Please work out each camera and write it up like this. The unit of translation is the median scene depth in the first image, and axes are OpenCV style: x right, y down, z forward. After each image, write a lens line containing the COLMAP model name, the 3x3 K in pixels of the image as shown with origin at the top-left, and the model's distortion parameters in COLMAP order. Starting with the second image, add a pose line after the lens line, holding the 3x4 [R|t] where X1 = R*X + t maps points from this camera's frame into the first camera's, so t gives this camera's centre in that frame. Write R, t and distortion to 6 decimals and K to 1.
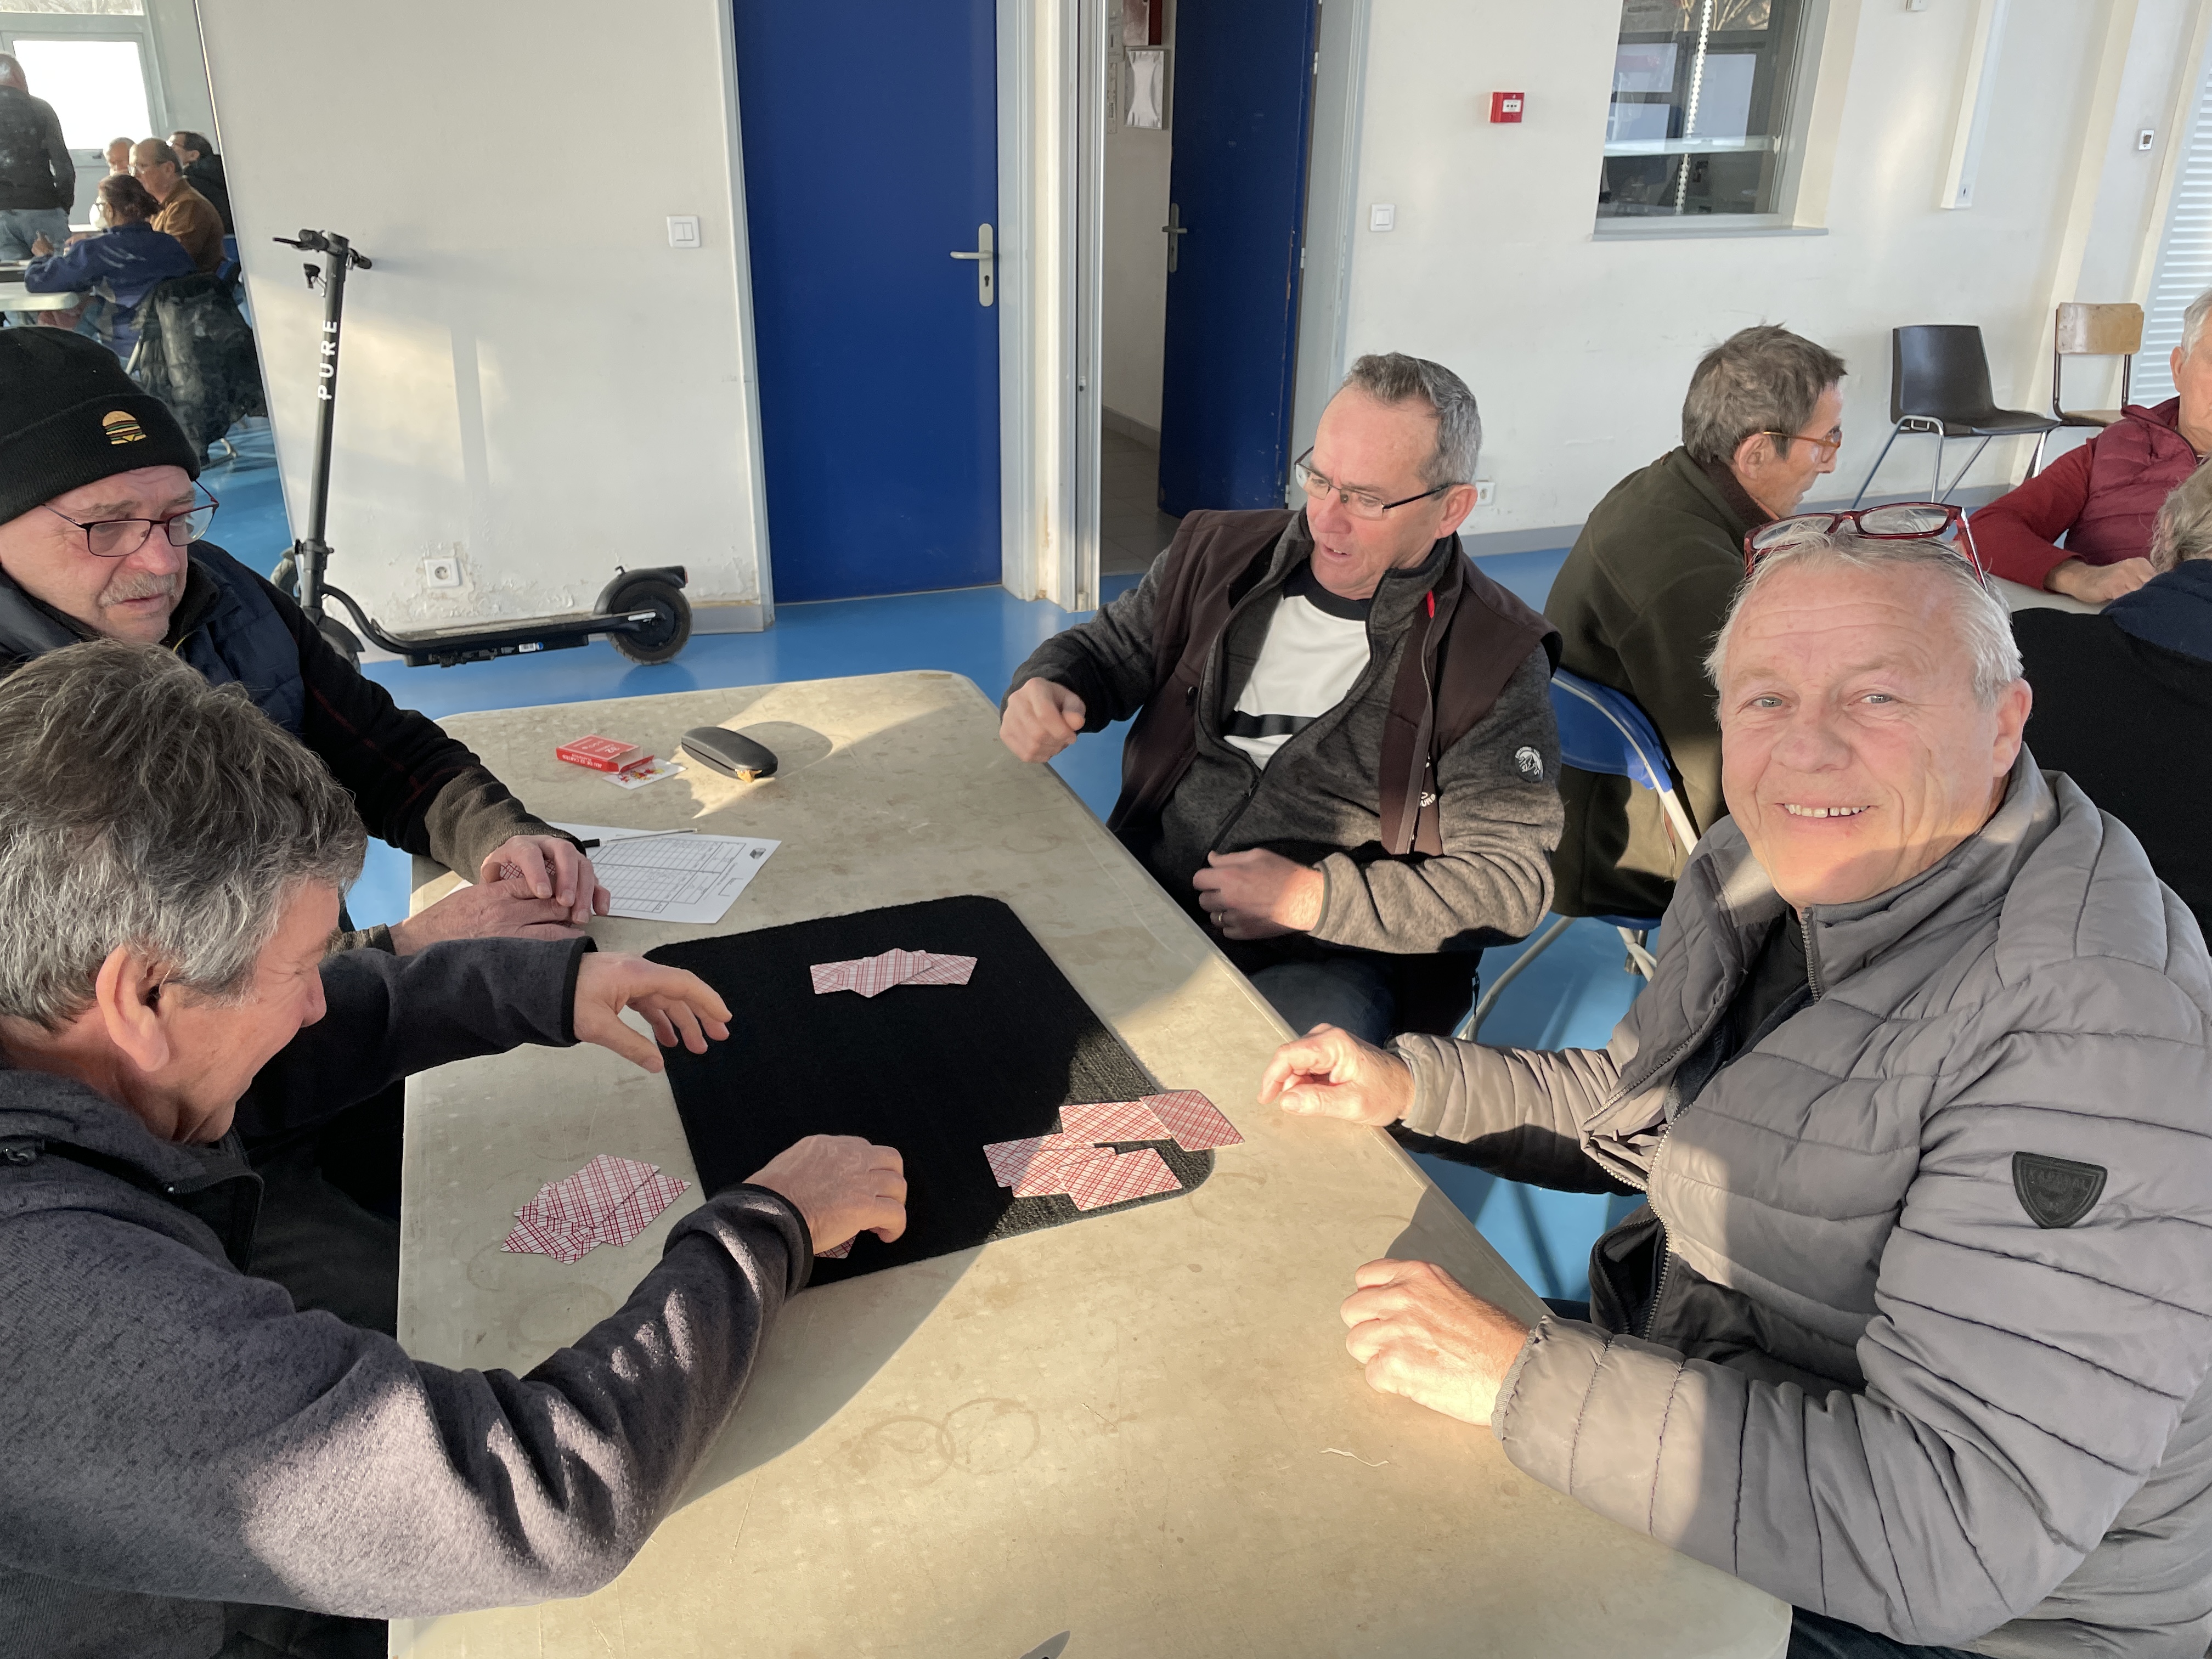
lens RADIAL K [[1655.4, 0, 1074.1], [0, 1655.4, 817.8], [0, 0, 1]] dist [0.081634, -0.103400]
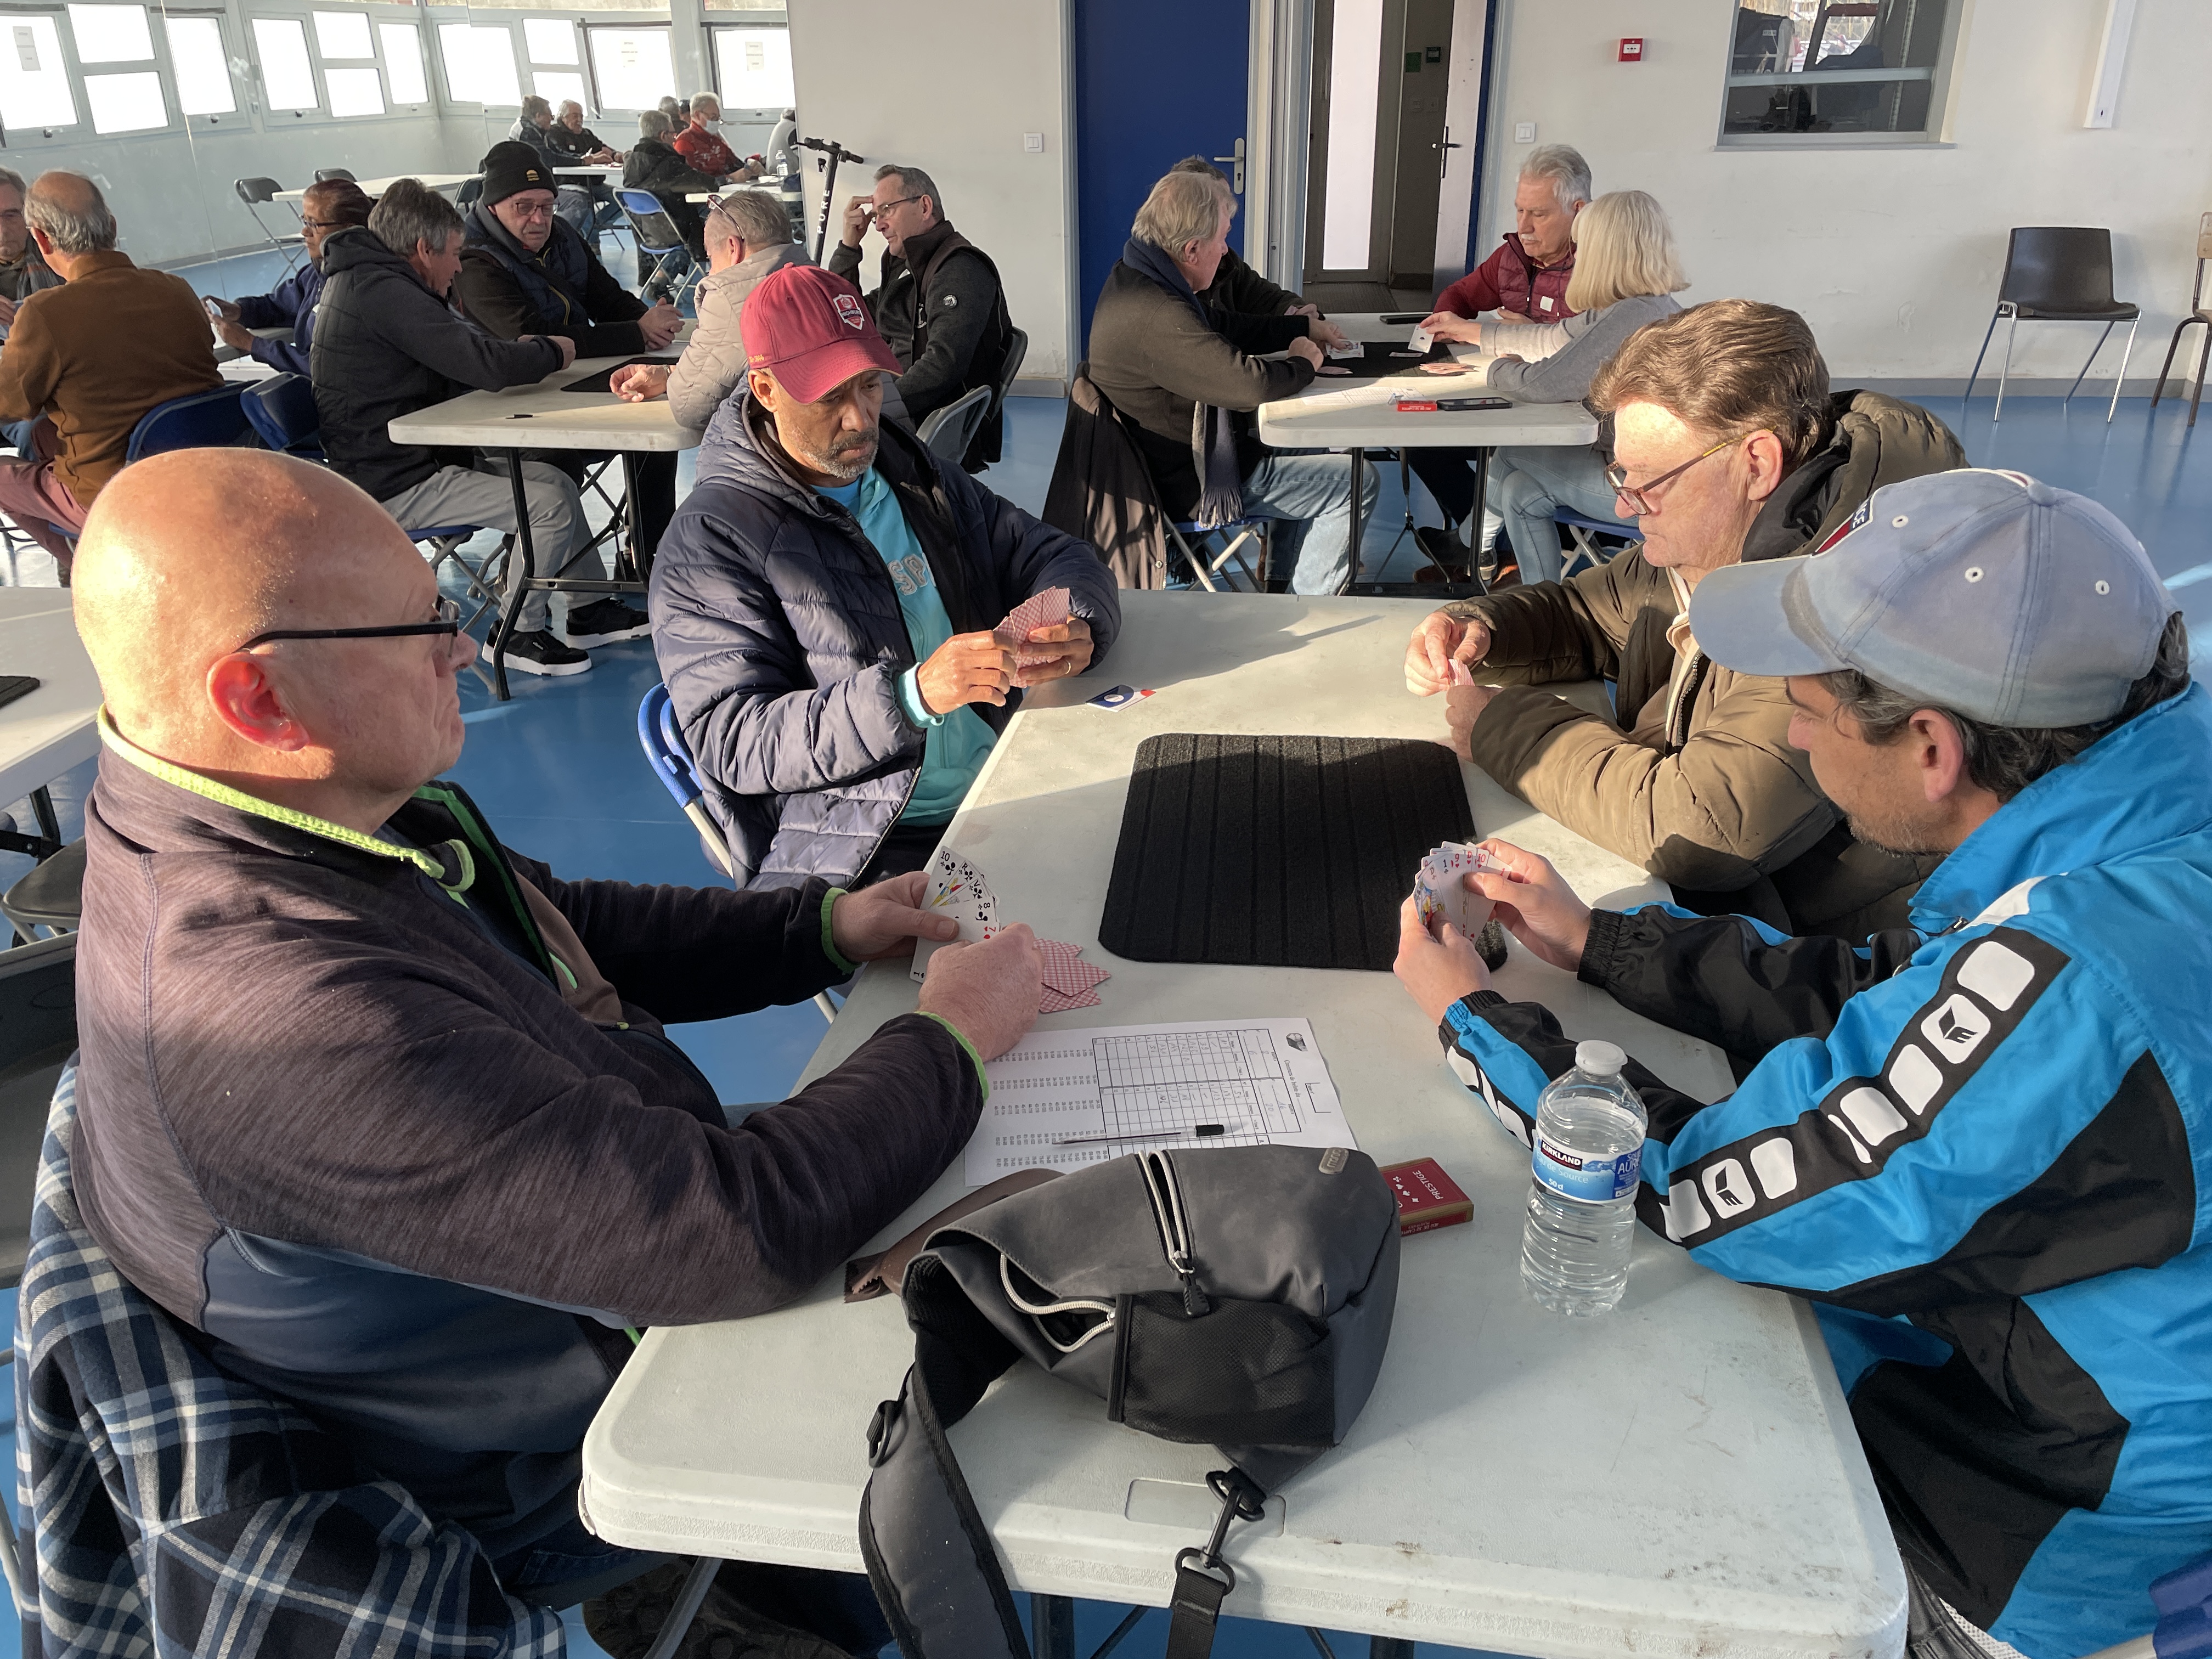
lens RADIAL K [[1682.0, 0, 1106.0], [0, 1682.0, 829.5], [0, 0, 1]] dist [0.071575, -0.095083]
pose [[0.877727, 0.173874, -0.446500, 0.606430], [-0.165933, 0.984478, 0.057182, 0.185406], [0.449512, 0.023899, 0.892955, -0.397827]]
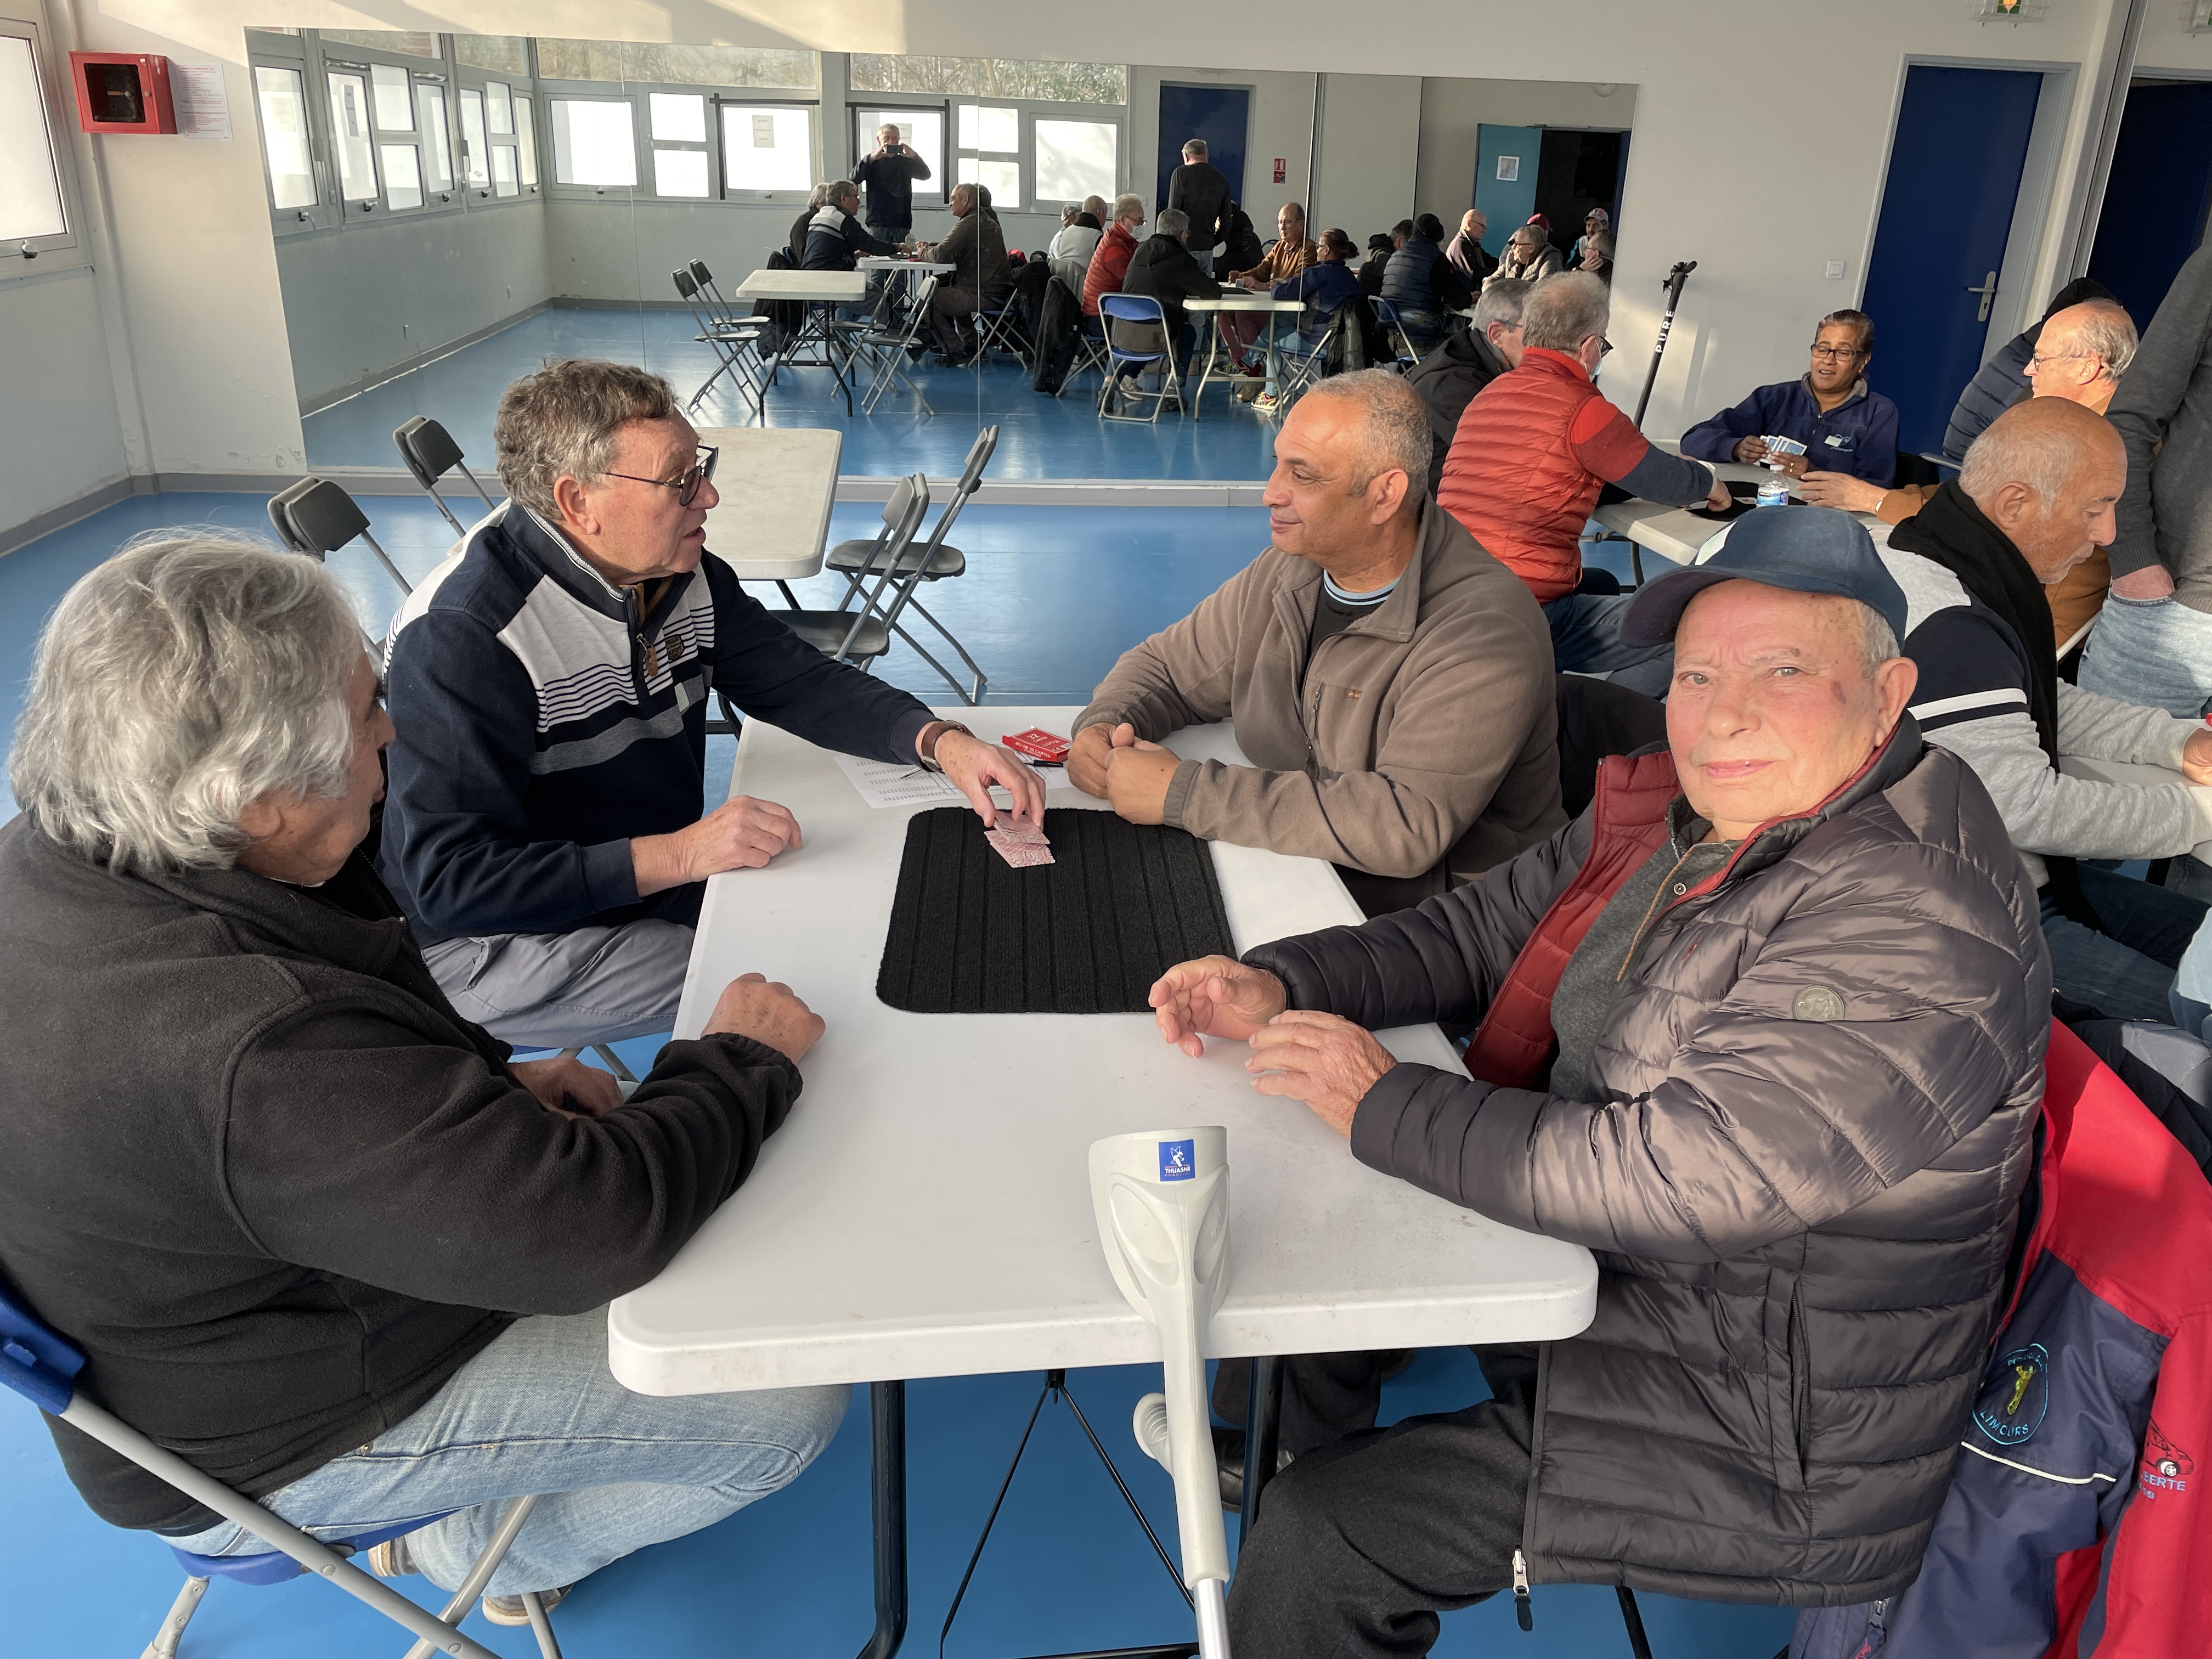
lens RADIAL K [[1651.7, 0, 1104.6], [0, 1651.7, 885.2], [0, 0, 1]] dist [0.047260, -0.075546]
pose [[0.968233, 0.114477, -0.222305, -0.438744], [-0.114751, 0.993325, 0.011727, 0.303833], [0.222164, 0.014155, 0.974907, -0.727331]]
